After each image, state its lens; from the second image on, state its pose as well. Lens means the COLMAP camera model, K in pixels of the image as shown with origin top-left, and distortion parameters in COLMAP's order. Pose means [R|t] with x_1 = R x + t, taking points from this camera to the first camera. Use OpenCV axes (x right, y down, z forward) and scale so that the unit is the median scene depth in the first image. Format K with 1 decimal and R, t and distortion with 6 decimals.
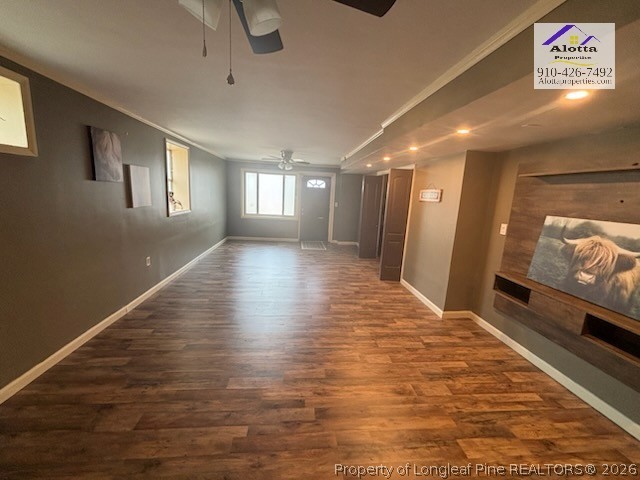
lens RADIAL K [[259.8, 0, 317.2], [0, 259.8, 240.9], [0, 0, 1]] dist [0.012240, -0.003664]
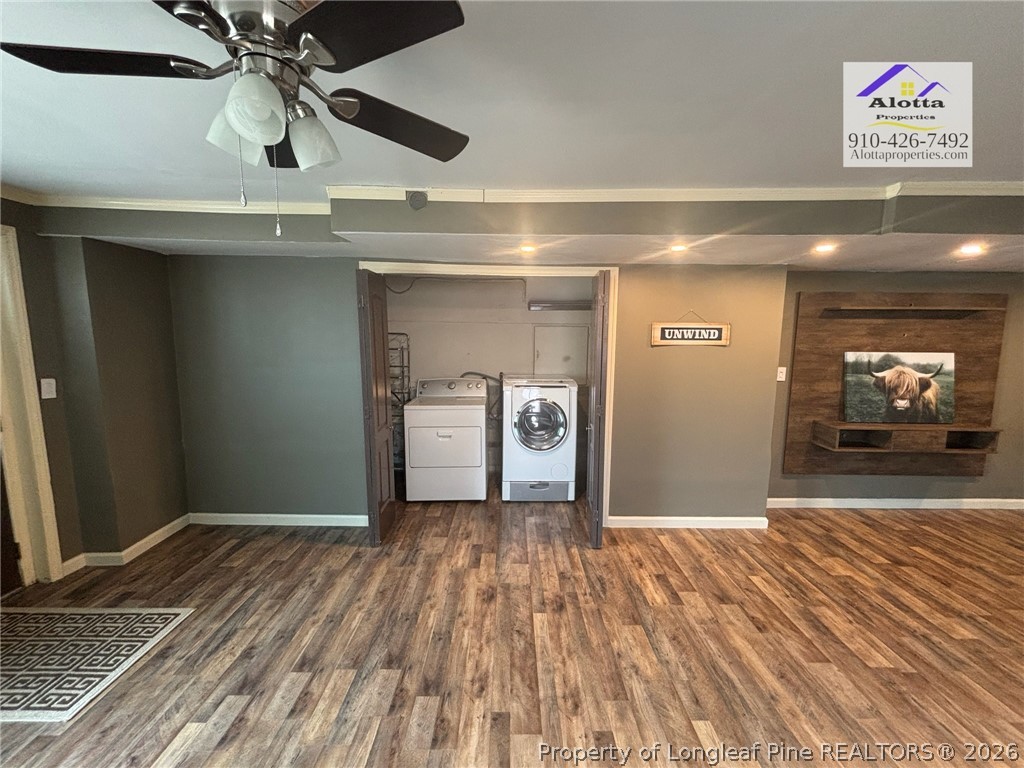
lens RADIAL K [[415.7, 0, 511.0], [0, 415.7, 384.2], [0, 0, 1]] dist [0.012240, -0.003664]
pose [[0.071131, -0.164679, 0.983779, -0.726711], [0.176393, 0.972810, 0.150089, -0.438015], [-0.981746, 0.162856, 0.098245, 2.137227]]
